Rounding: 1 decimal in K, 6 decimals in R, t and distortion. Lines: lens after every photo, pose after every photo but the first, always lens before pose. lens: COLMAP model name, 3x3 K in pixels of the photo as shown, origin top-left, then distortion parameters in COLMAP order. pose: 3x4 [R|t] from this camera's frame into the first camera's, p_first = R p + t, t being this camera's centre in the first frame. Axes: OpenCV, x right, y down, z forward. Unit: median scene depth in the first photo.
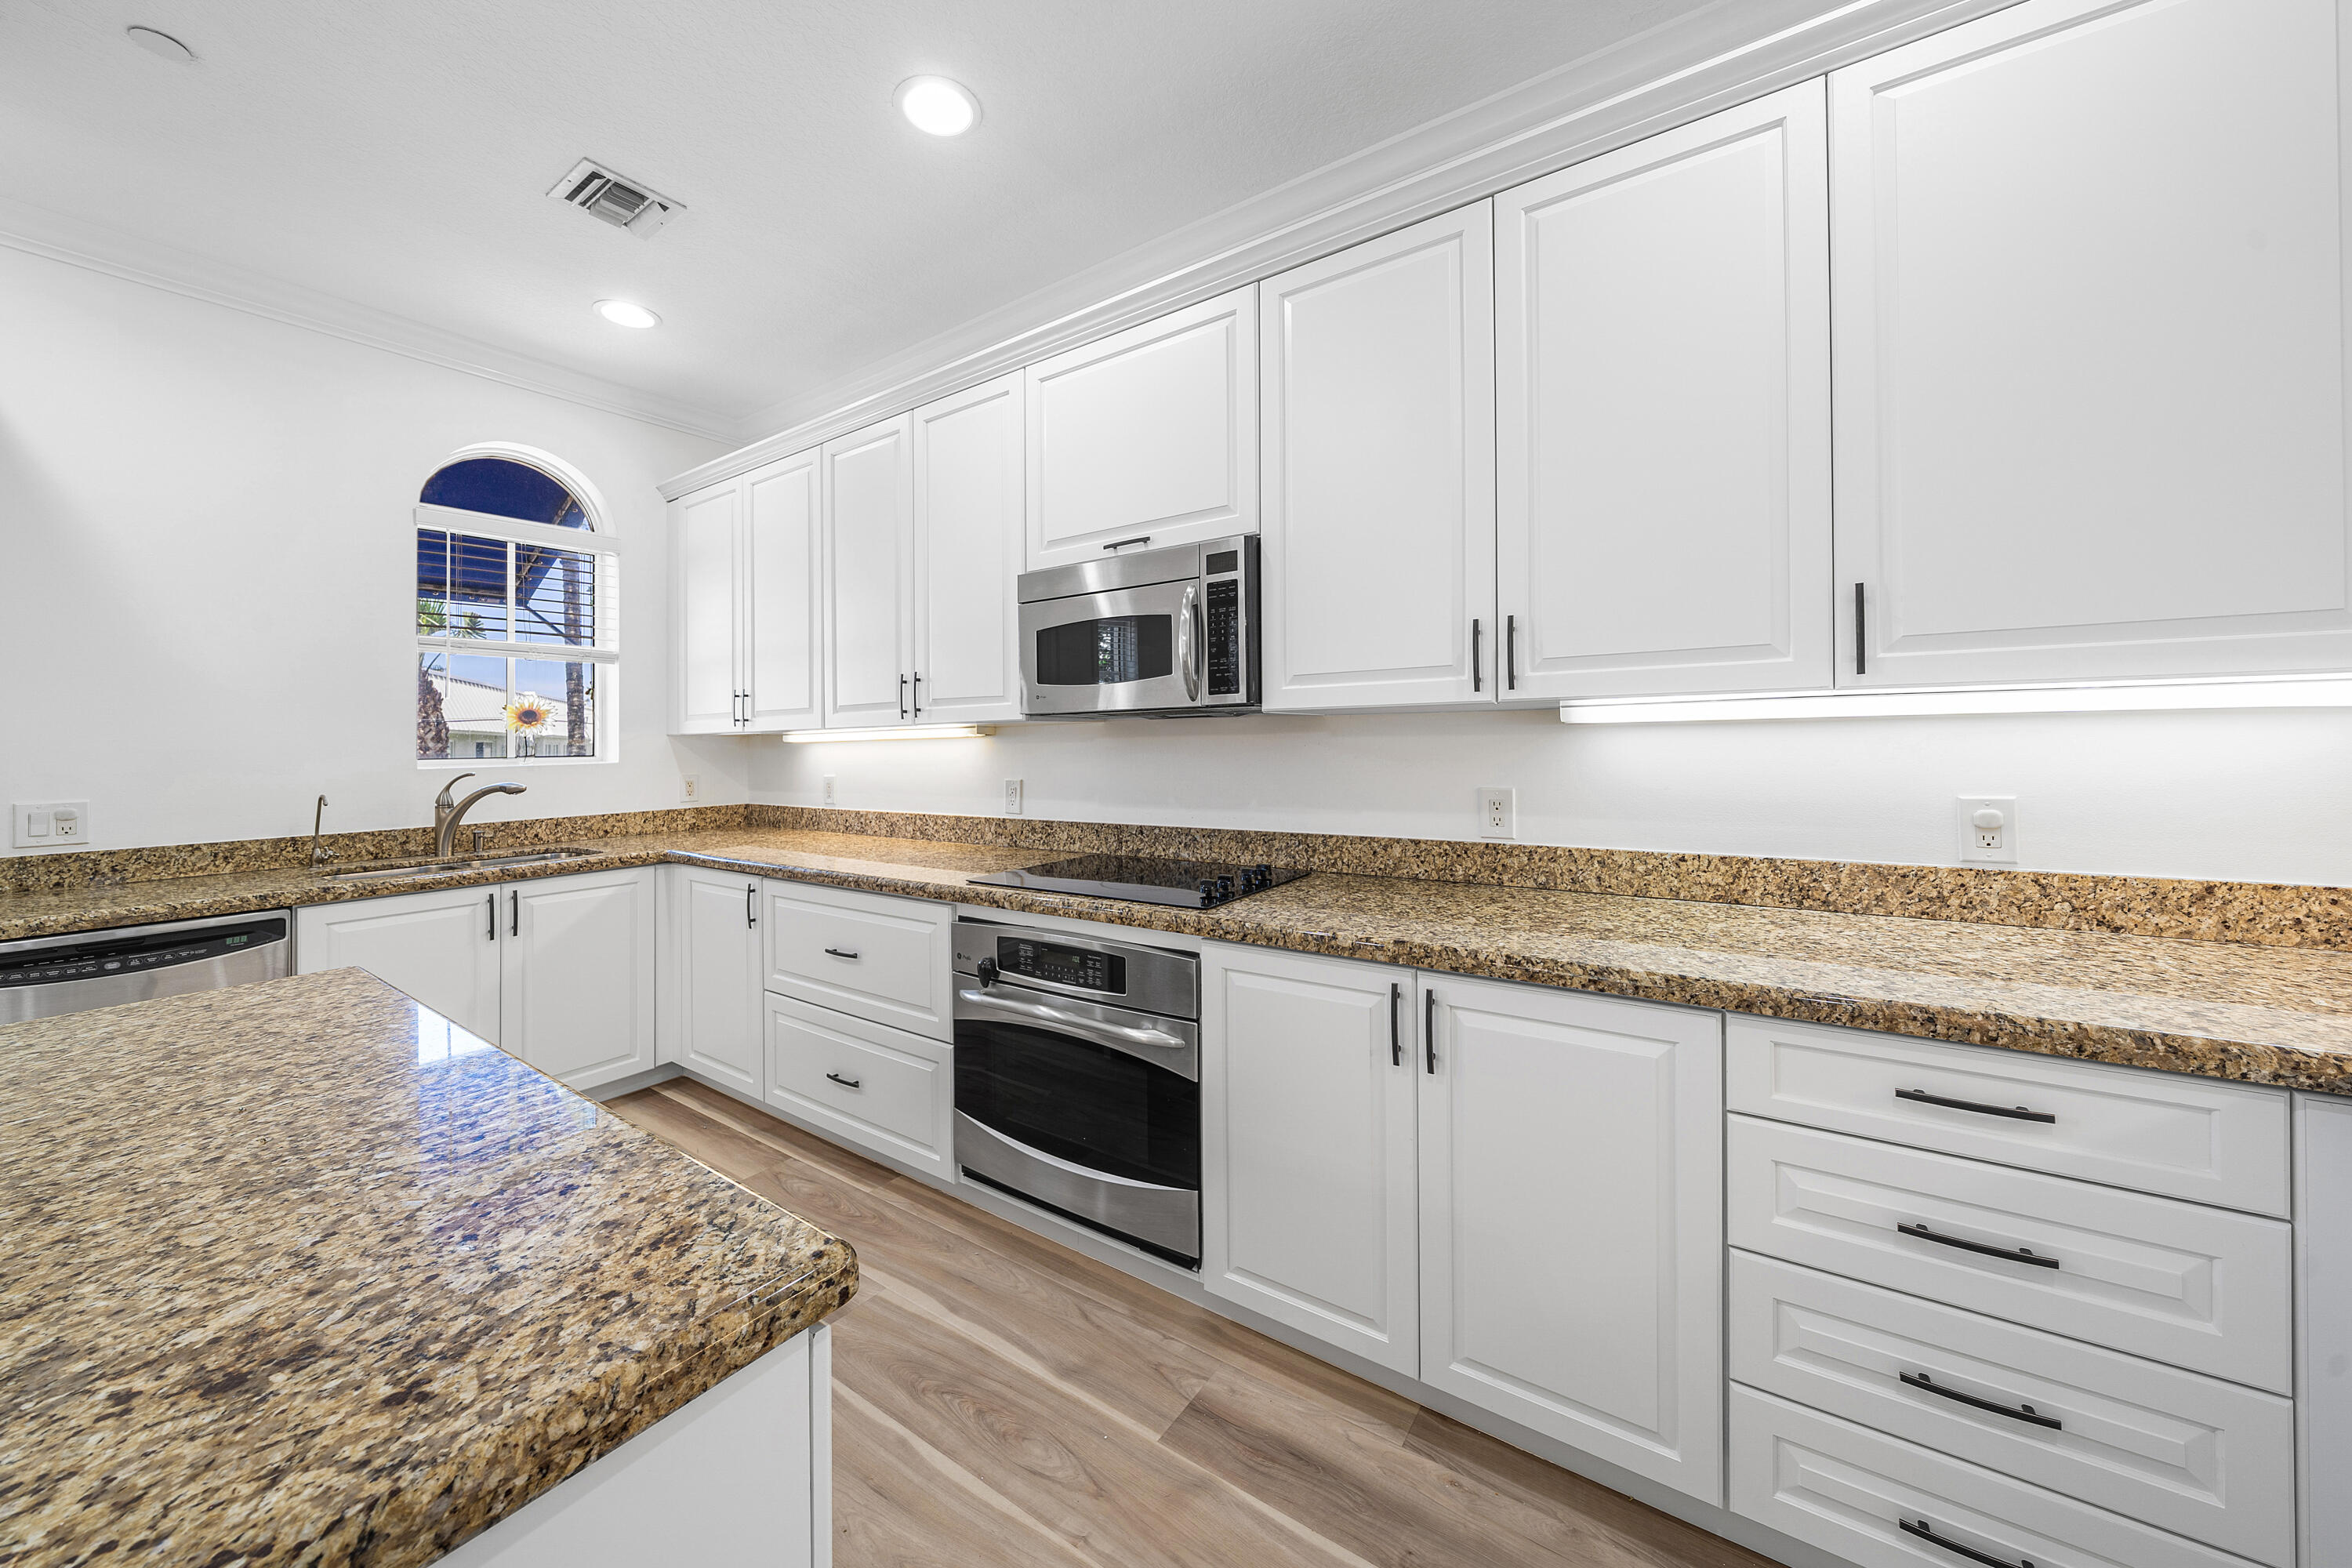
lens RADIAL K [[847.7, 0, 1087.3], [0, 847.7, 743.6], [0, 0, 1]] dist [-0.001125, -0.000048]
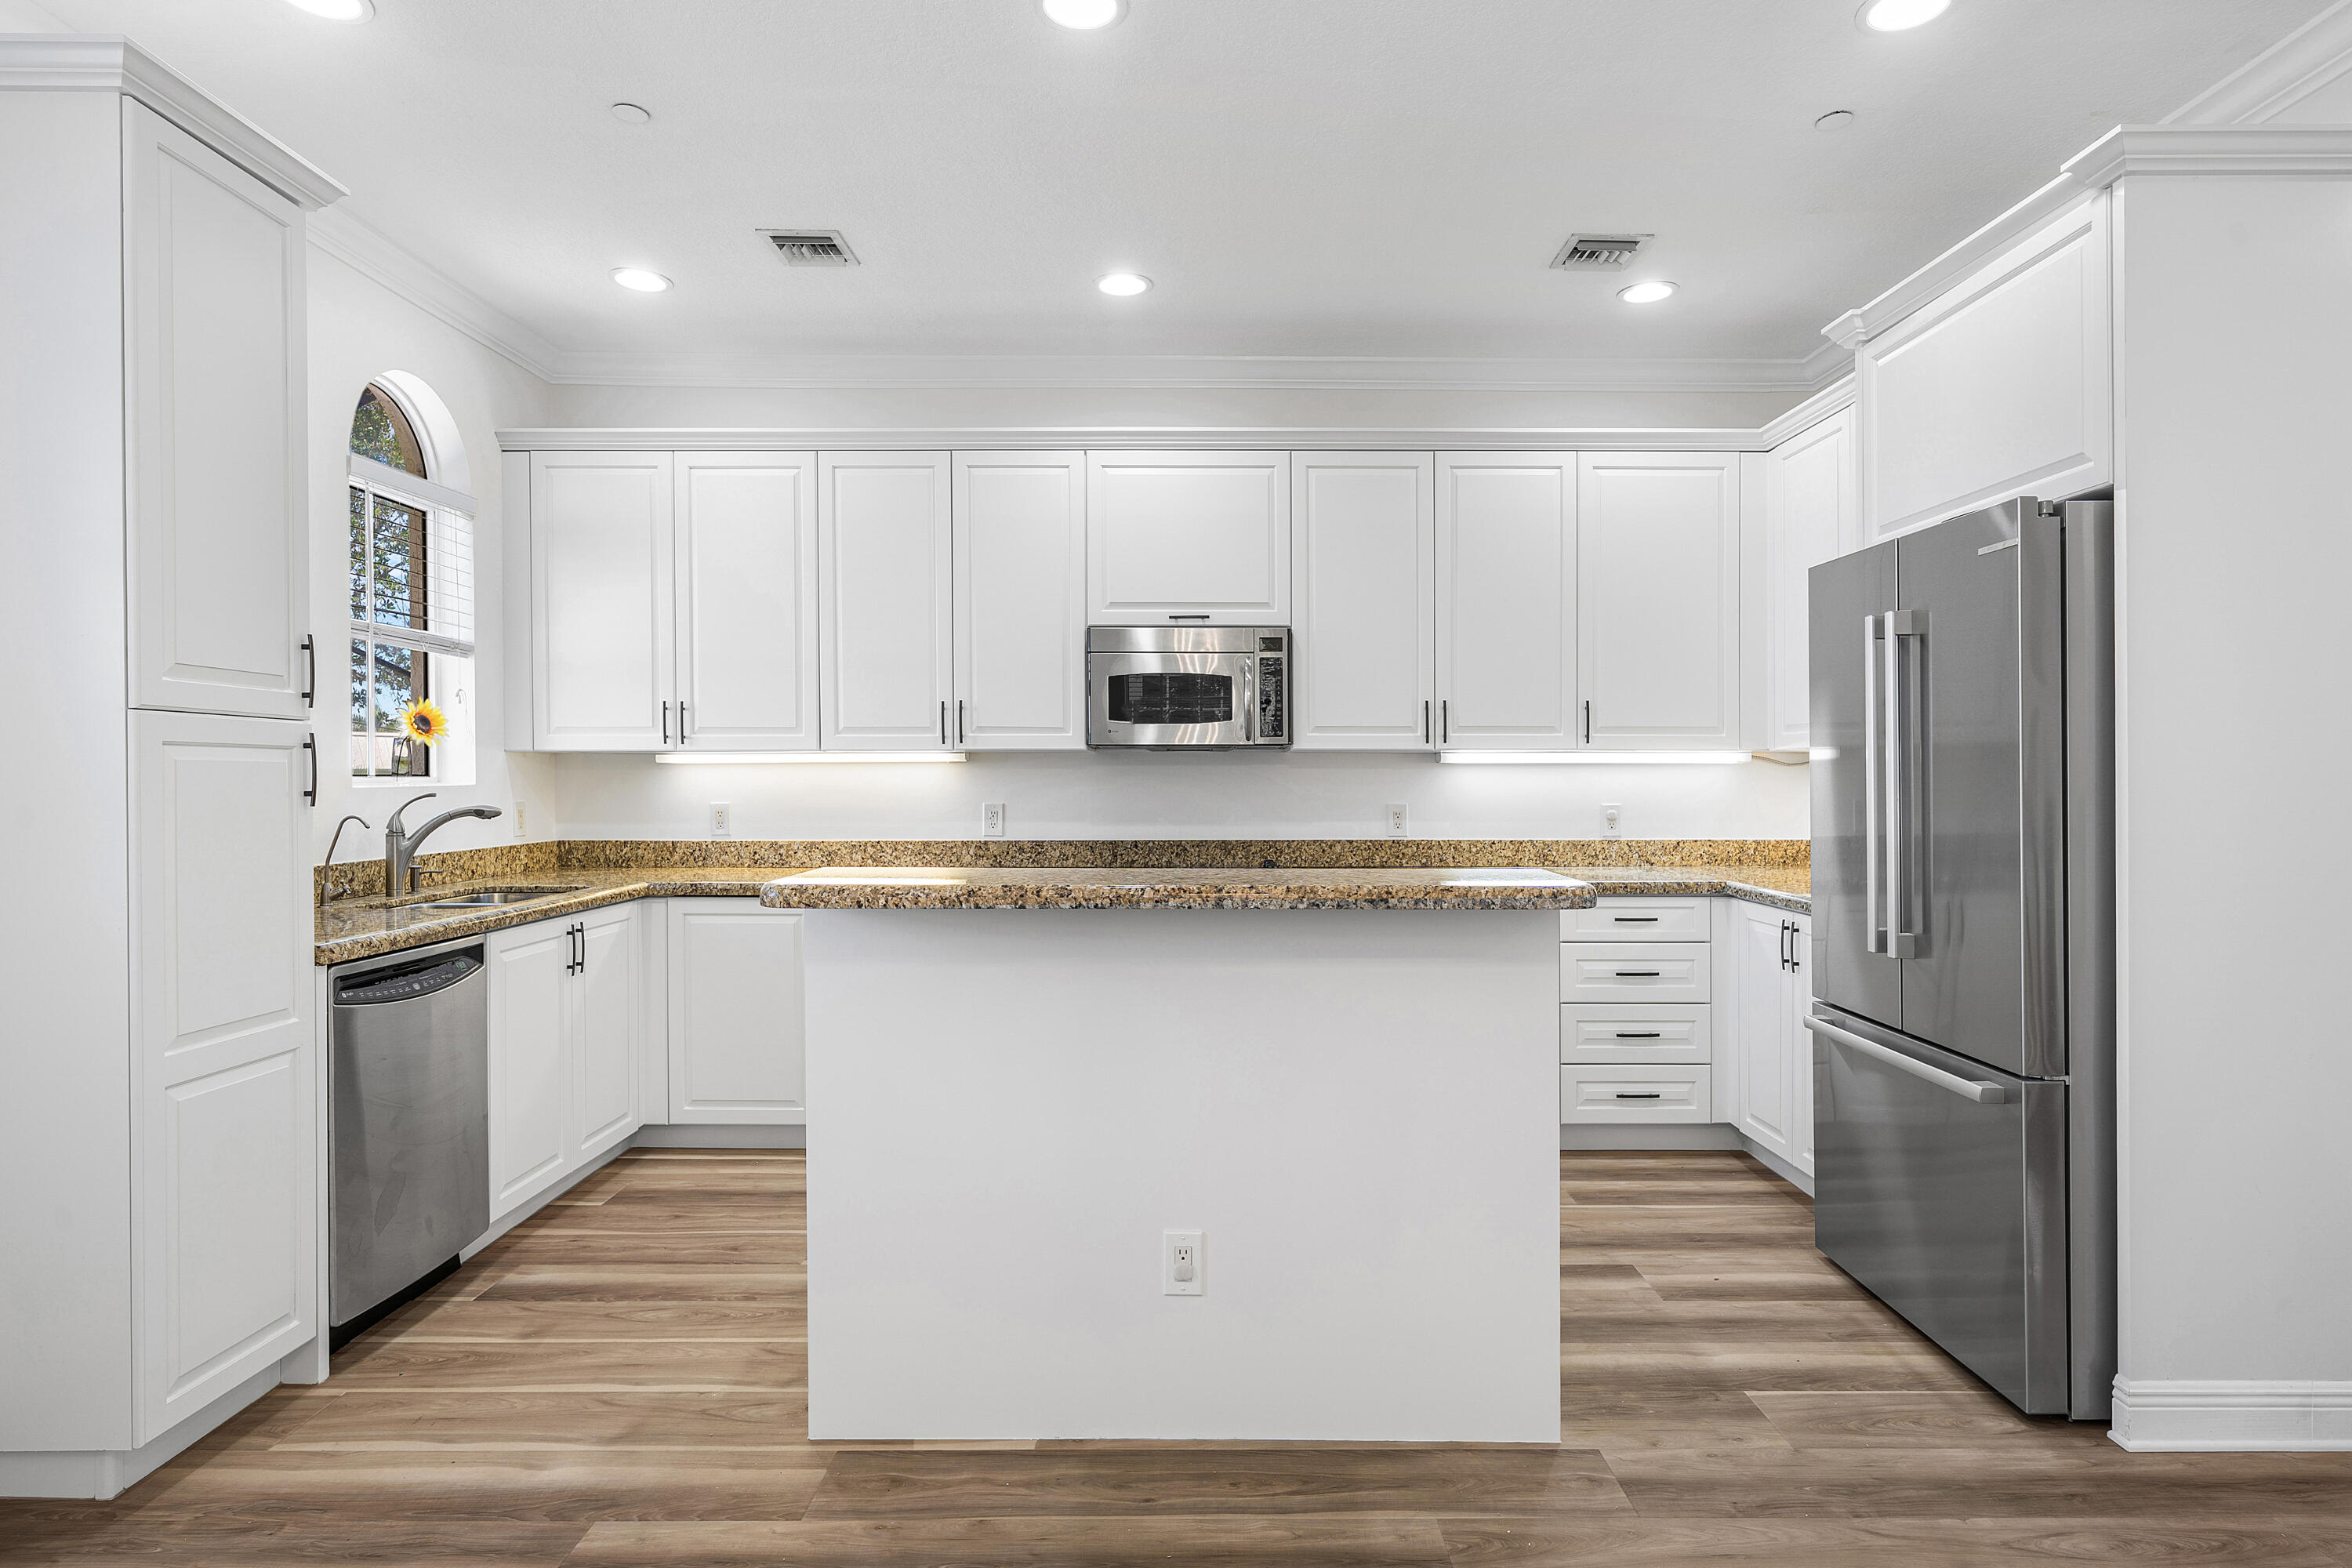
lens RADIAL K [[1350.3, 0, 1226.8], [0, 1350.3, 761.2], [0, 0, 1]] dist [-0.000438, 0.002521]
pose [[0.754537, 0.022805, 0.655861, -1.295284], [-0.011509, 0.999702, -0.021520, 0.029744], [-0.656156, 0.008689, 0.754575, -0.615905]]
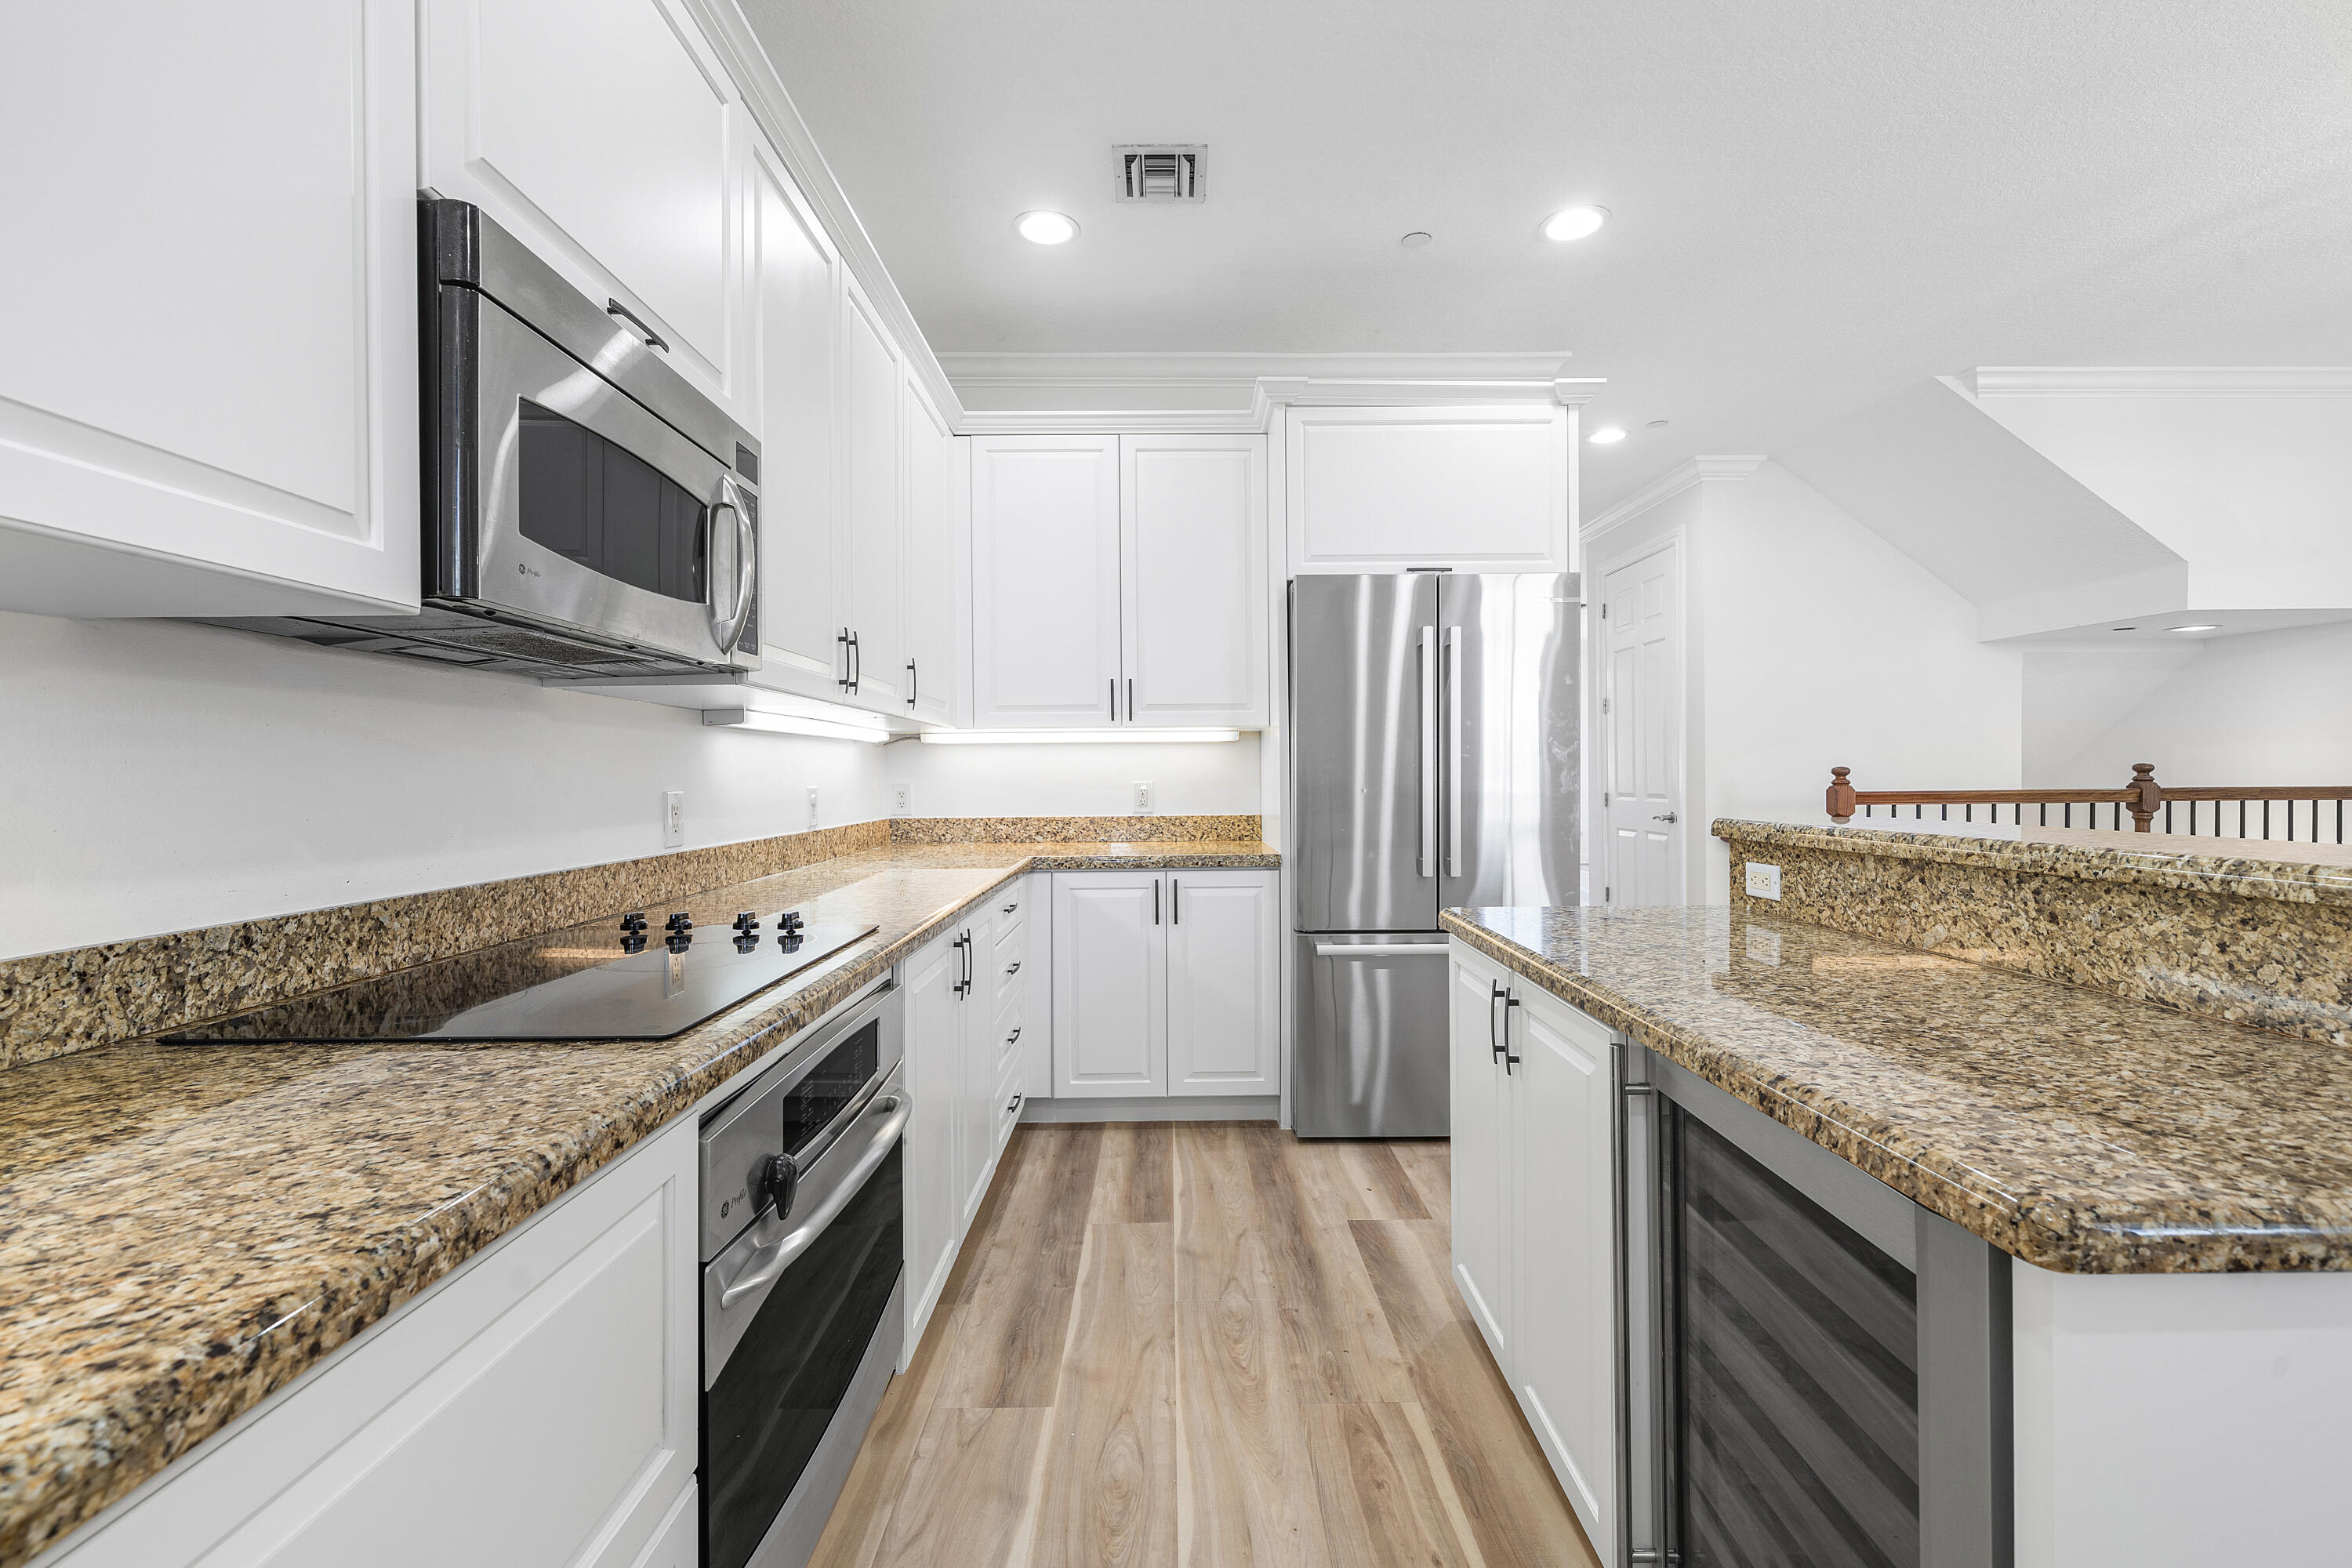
lens RADIAL K [[989.2, 0, 1166.3], [0, 989.2, 794.2], [0, 0, 1]] dist [0.001245, -0.000388]
pose [[-0.630621, 0.009741, 0.776030, -0.649693], [0.021683, 0.999752, 0.005070, 0.056247], [-0.775788, 0.020024, -0.630676, 1.173941]]
